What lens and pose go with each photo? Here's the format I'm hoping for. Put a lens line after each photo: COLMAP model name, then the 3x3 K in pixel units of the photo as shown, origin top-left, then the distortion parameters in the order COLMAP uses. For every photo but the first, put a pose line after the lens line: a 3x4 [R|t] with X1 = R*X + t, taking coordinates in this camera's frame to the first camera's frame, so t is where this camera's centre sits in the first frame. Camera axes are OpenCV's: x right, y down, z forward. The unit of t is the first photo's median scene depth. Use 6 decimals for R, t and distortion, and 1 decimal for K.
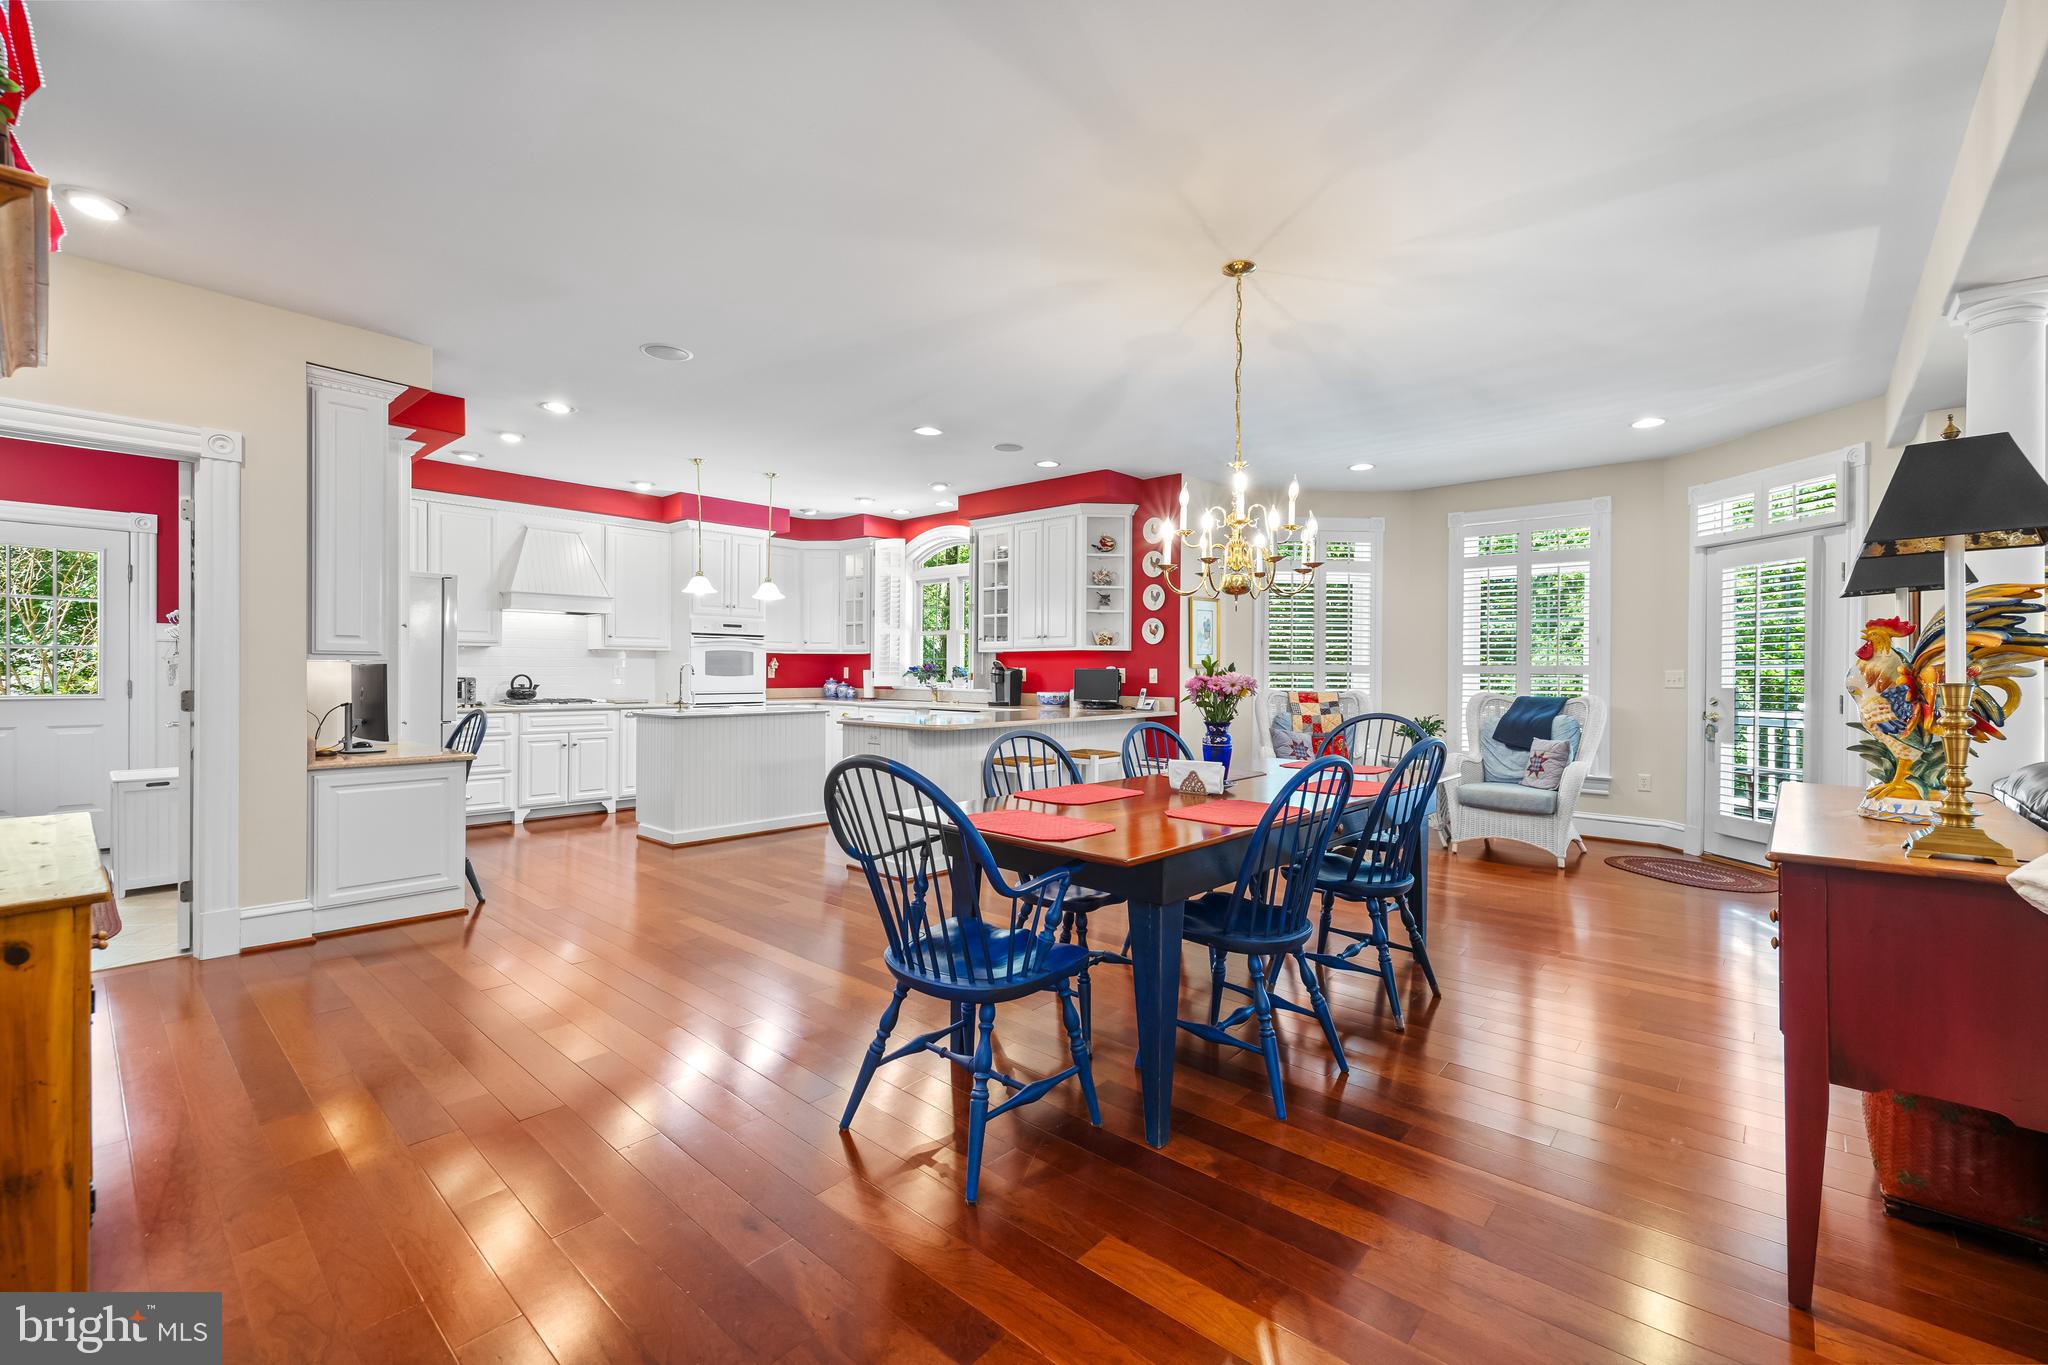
lens RADIAL K [[863.5, 0, 1028.2], [0, 863.5, 676.1], [0, 0, 1]] dist [0.002008, 0.000300]
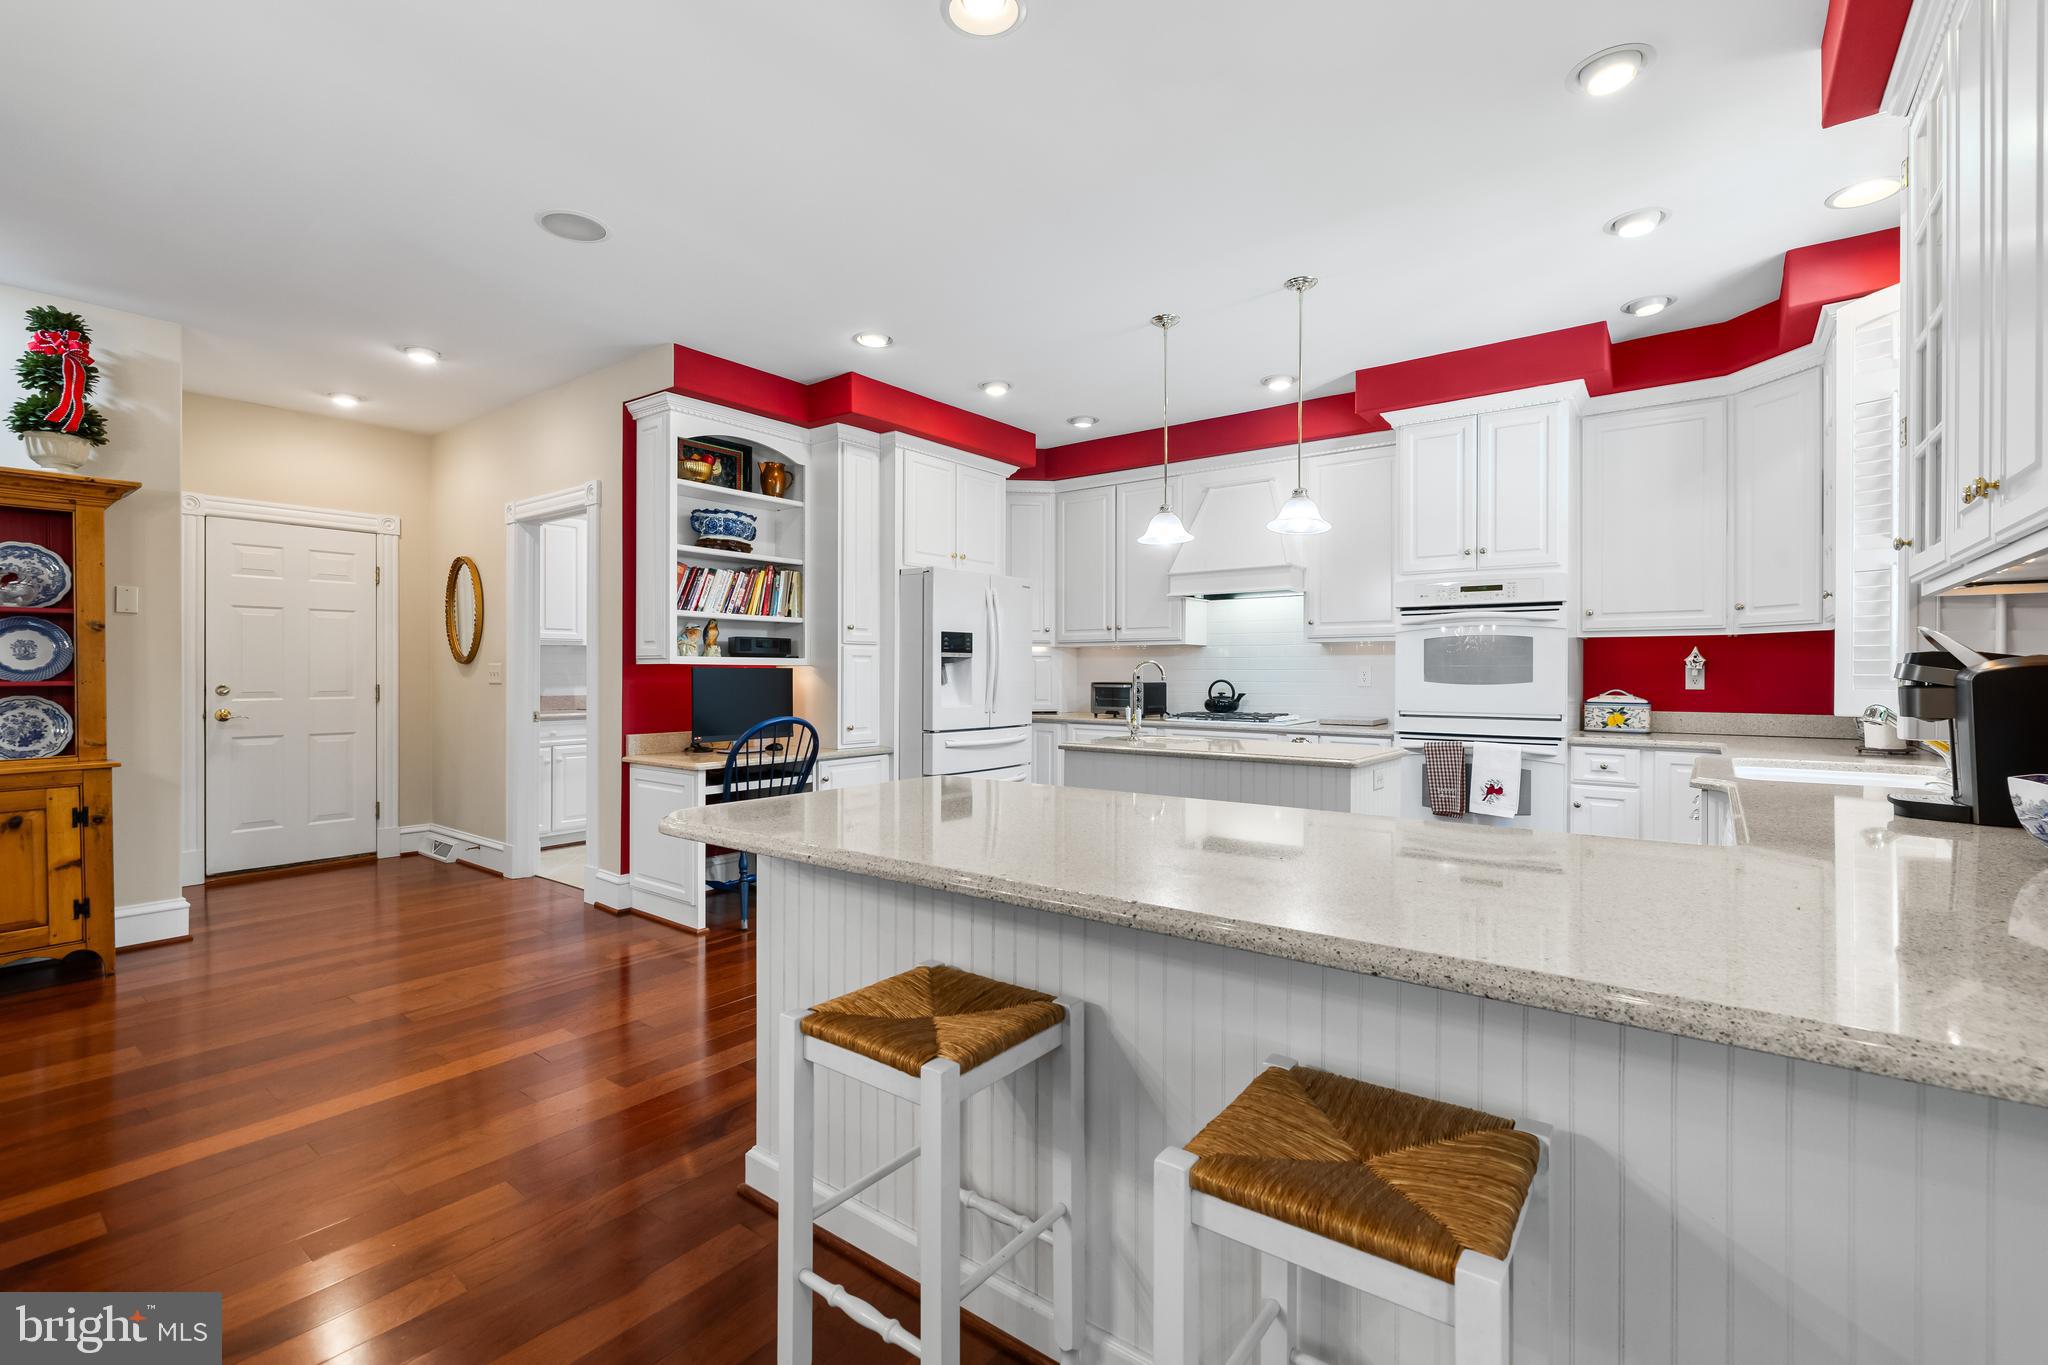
lens RADIAL K [[906.5, 0, 1025.5], [0, 906.5, 675.5], [0, 0, 1]] dist [-0.002177, -0.000091]
pose [[0.106748, -0.007299, -0.994259, 0.203282], [-0.007193, 0.999941, -0.008113, 0.001615], [0.994260, 0.008018, 0.106689, 0.755844]]
